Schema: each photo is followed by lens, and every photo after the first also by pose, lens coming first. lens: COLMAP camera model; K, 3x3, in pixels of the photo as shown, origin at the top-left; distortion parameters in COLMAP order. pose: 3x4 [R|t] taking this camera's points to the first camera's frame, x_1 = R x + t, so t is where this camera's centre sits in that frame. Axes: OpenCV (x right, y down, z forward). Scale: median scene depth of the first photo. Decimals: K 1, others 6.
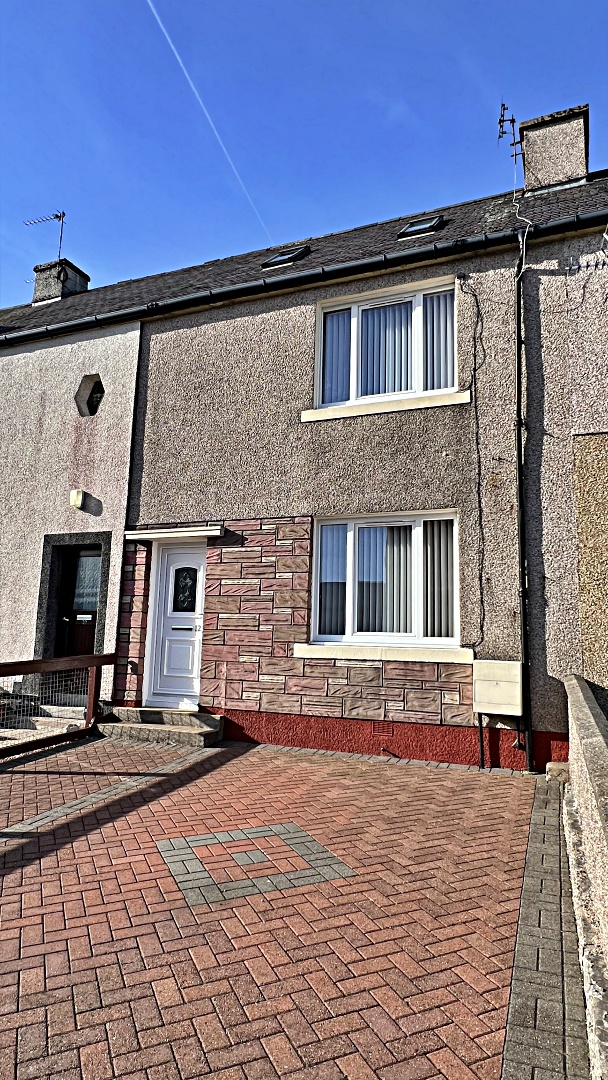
lens RADIAL K [[631.1, 0, 303.7], [0, 631.1, 538.7], [0, 0, 1]] dist [0.000364, -0.004897]
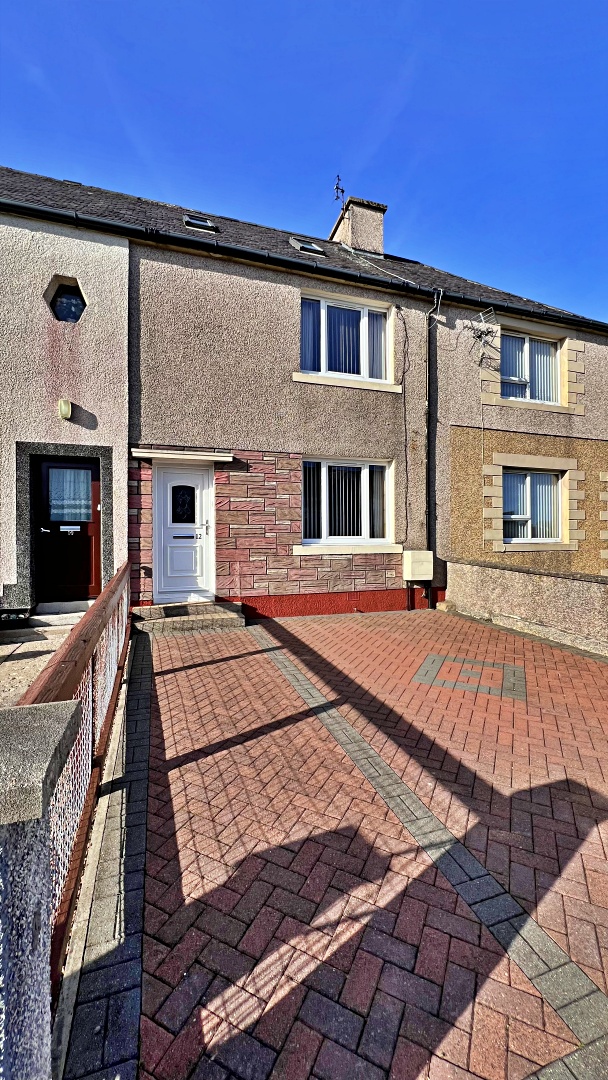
lens RADIAL K [[431.3, 0, 303.6], [0, 431.3, 540.5], [0, 0, 1]] dist [-0.000890, -0.000362]
pose [[0.758179, -0.028637, 0.651417, -0.596677], [-0.075856, 0.988378, 0.131738, 0.026508], [-0.647619, -0.149295, 0.747195, 0.262044]]
